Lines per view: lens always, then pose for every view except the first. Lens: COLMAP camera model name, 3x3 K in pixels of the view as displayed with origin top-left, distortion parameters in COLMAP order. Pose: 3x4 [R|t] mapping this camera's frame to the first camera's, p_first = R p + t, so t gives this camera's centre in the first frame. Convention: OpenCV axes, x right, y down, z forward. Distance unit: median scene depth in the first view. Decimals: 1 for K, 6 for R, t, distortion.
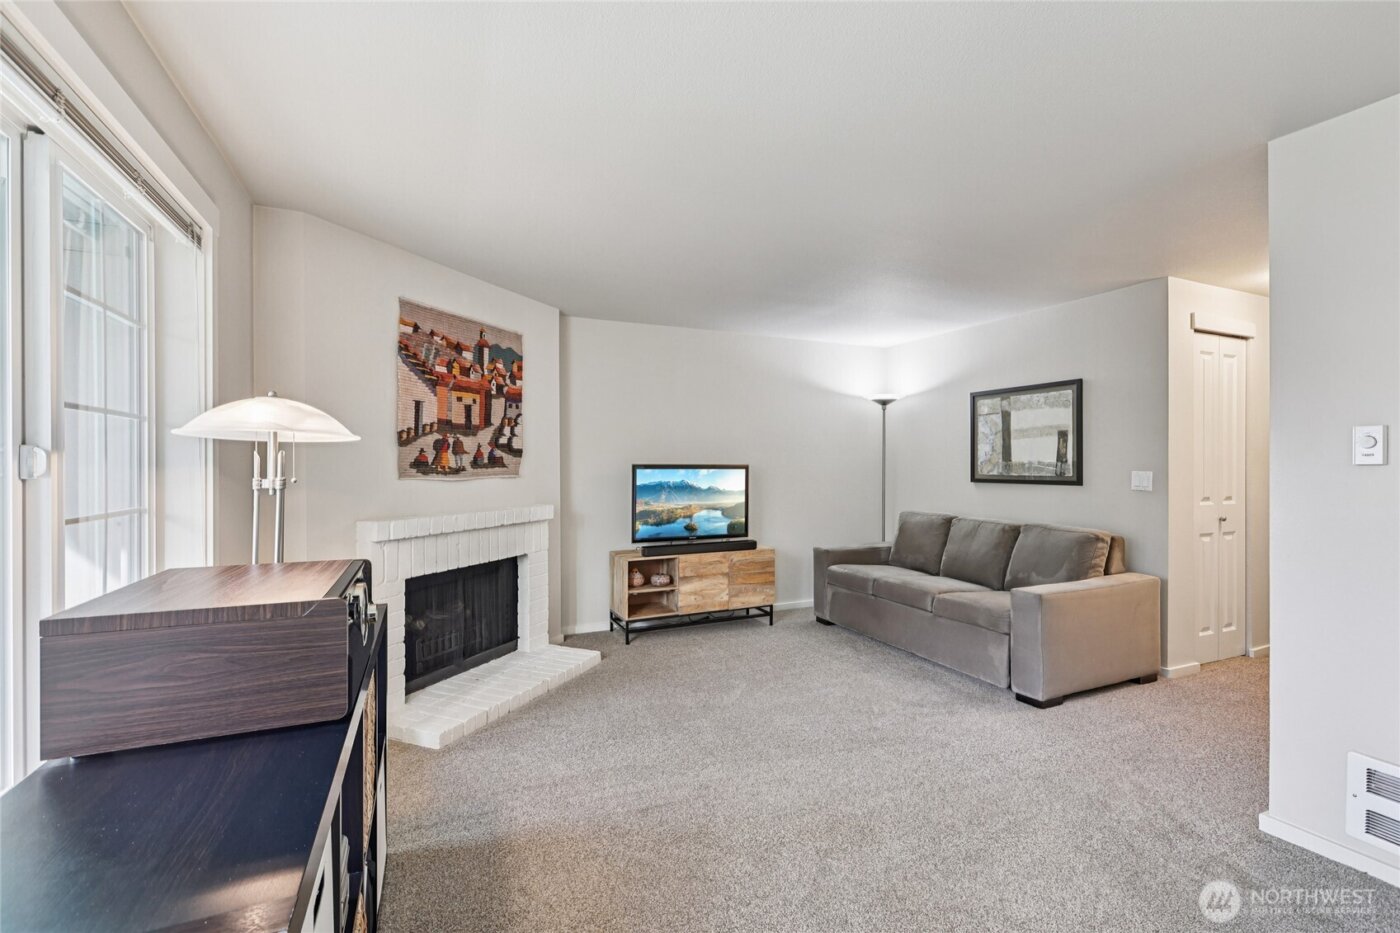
lens RADIAL K [[622.5, 0, 708.2], [0, 622.5, 467.2], [0, 0, 1]] dist [-0.000463, 0.000892]
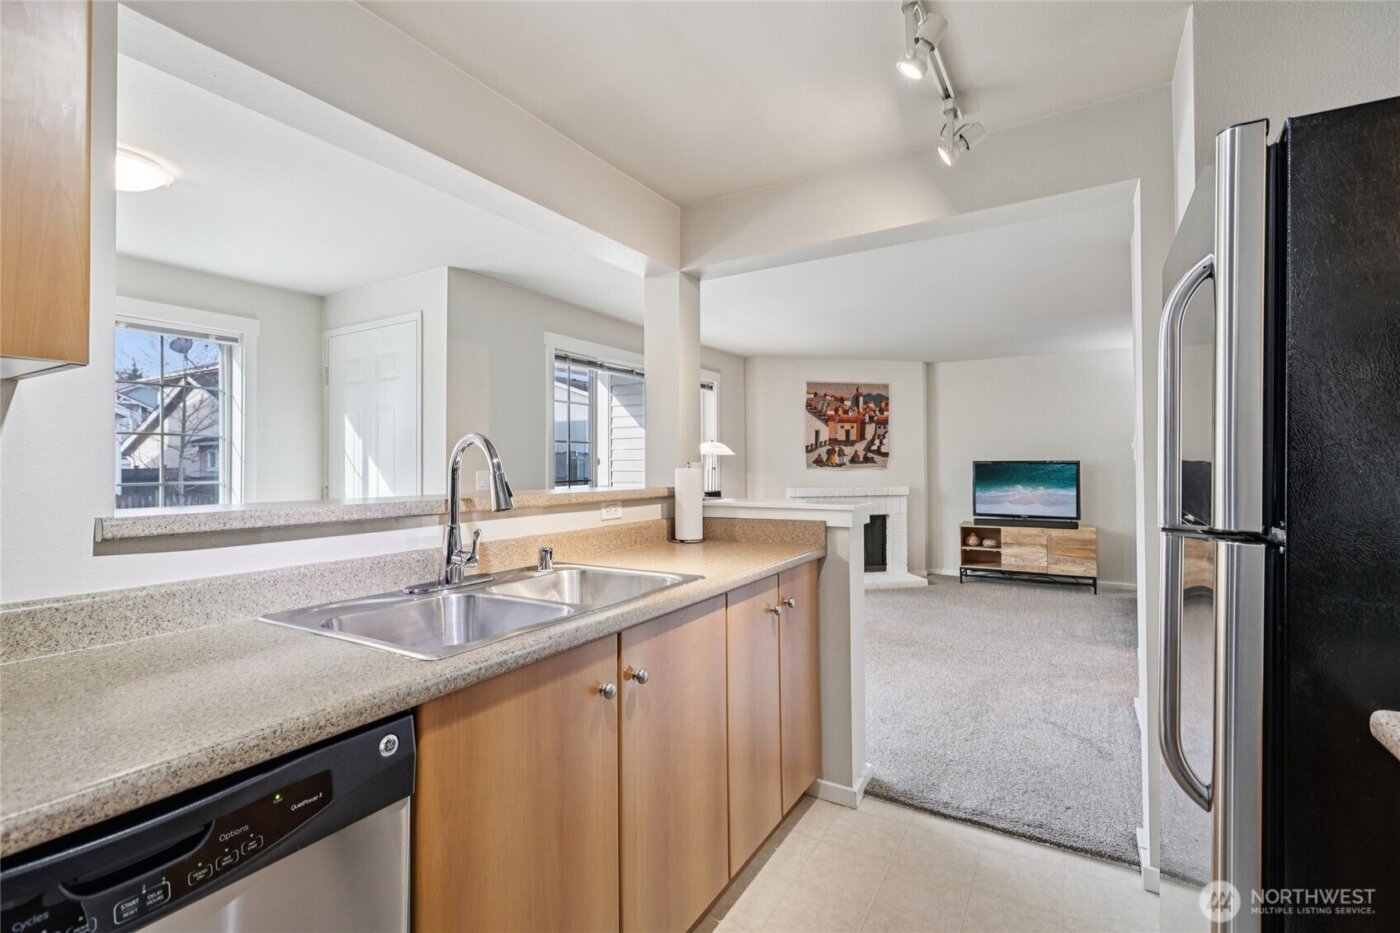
lens RADIAL K [[622.5, 0, 708.2], [0, 622.5, 467.2], [0, 0, 1]] dist [-0.000463, 0.000892]
pose [[0.559608, 0.001322, -0.828757, 0.867362], [0.002635, 0.999991, 0.003374, 0.004644], [0.828754, -0.004072, 0.559599, -0.363703]]
